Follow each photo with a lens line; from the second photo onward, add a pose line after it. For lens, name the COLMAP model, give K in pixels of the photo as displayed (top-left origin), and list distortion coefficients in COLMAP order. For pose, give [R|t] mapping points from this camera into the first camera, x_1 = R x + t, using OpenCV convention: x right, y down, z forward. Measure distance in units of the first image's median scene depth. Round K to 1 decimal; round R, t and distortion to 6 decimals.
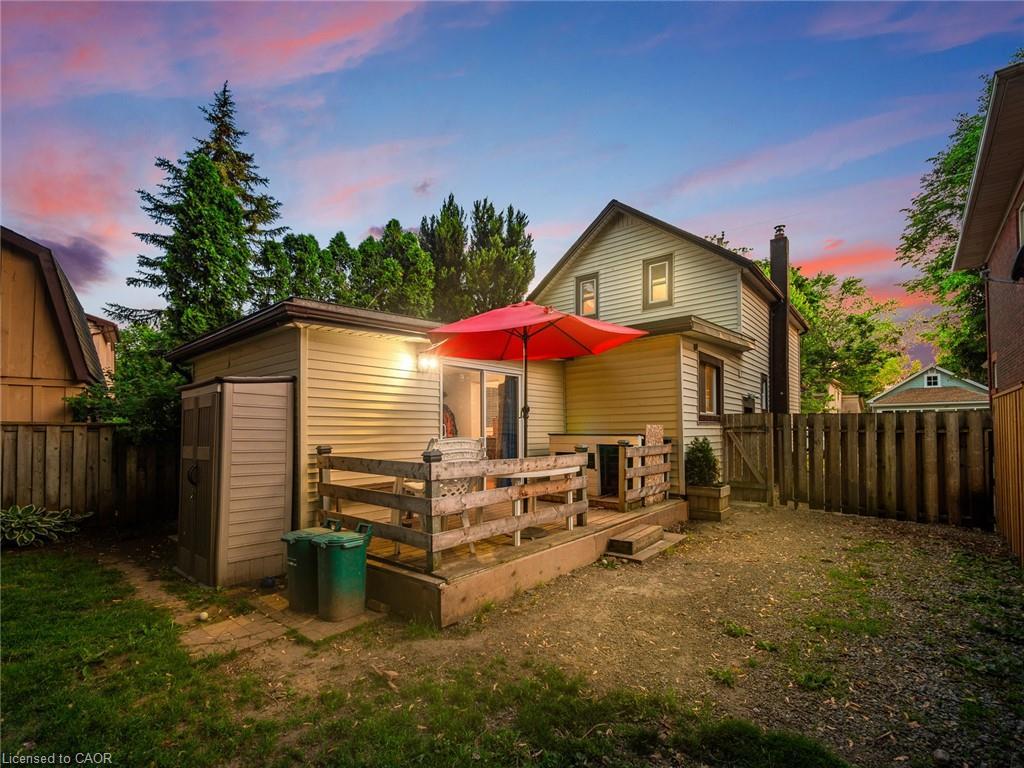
lens RADIAL K [[449.1, 0, 521.9], [0, 449.1, 421.8], [0, 0, 1]] dist [-0.003819, 0.000668]
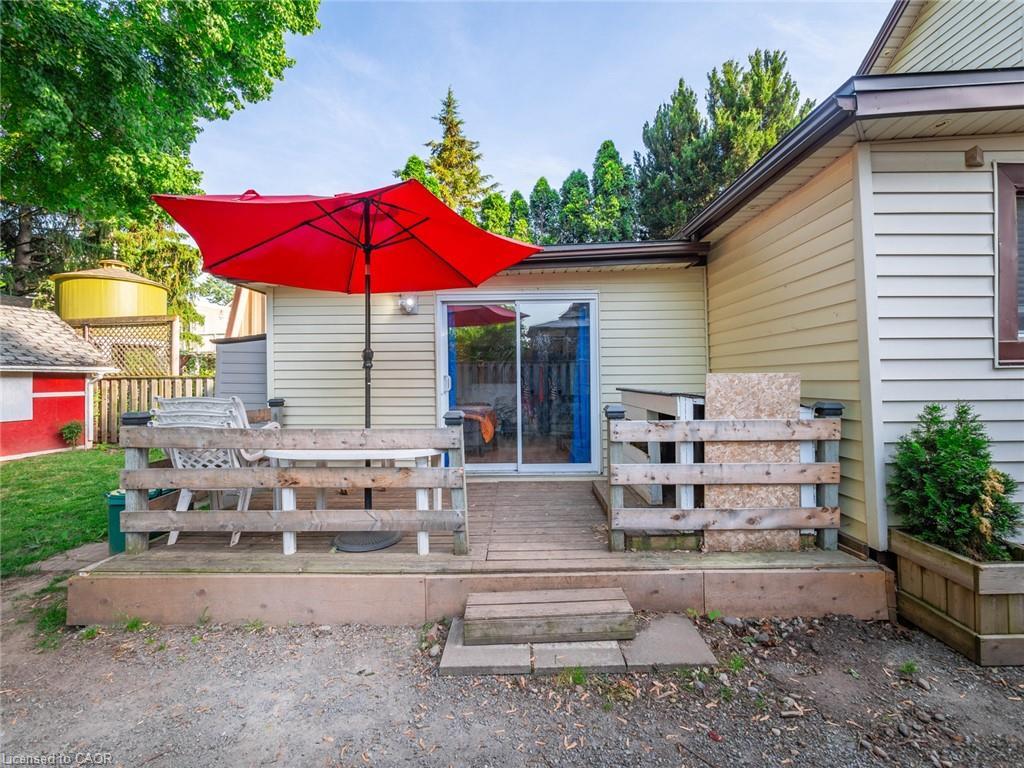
lens RADIAL K [[437.7, 0, 509.1], [0, 437.7, 377.5], [0, 0, 1]] dist [-0.008974, 0.001097]
pose [[0.640954, -0.003645, -0.767571, 0.427459], [0.018056, 0.999784, 0.010329, 0.002696], [0.767367, -0.020479, 0.640881, 0.495373]]
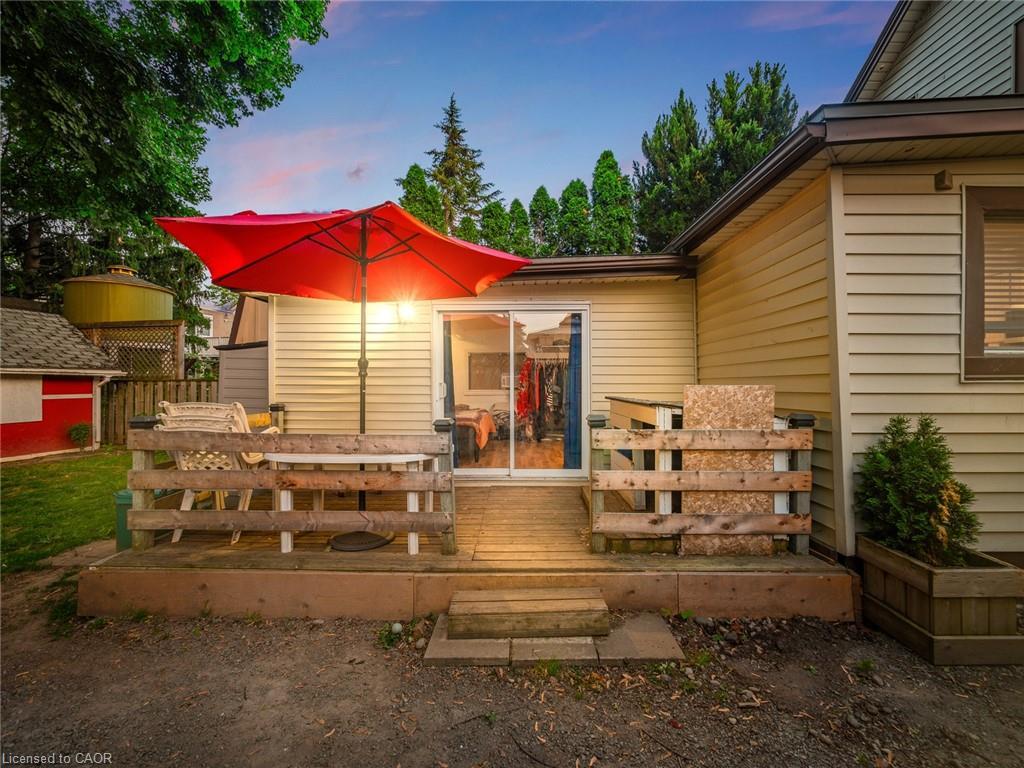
lens RADIAL K [[437.7, 0, 509.6], [0, 437.7, 383.9], [0, 0, 1]] dist [-0.008974, 0.001097]
pose [[0.635626, 0.005045, -0.771981, 0.452203], [0.008374, 0.999875, 0.013430, -0.001504], [0.771952, -0.015001, 0.635504, 0.494498]]
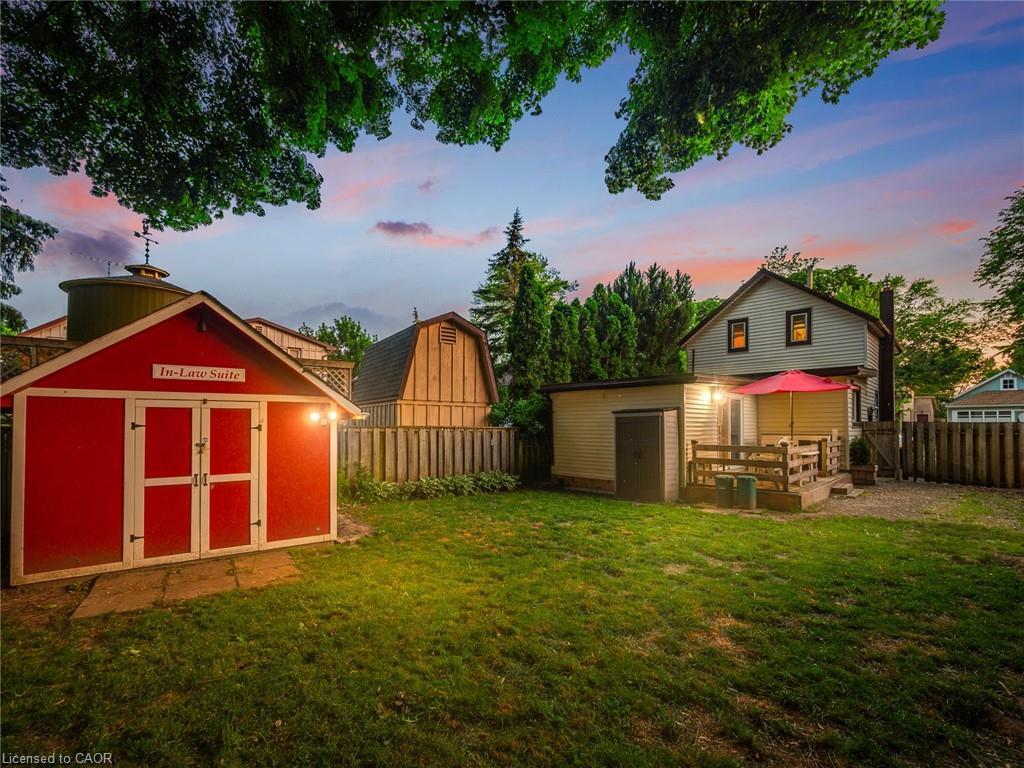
lens RADIAL K [[449.1, 0, 510.8], [0, 449.1, 419.6], [0, 0, 1]] dist [-0.003819, 0.000668]
pose [[0.995463, 0.001862, -0.095127, -0.726068], [-0.001549, 0.999993, 0.003359, -0.031347], [0.095133, -0.003196, 0.995459, -0.780430]]
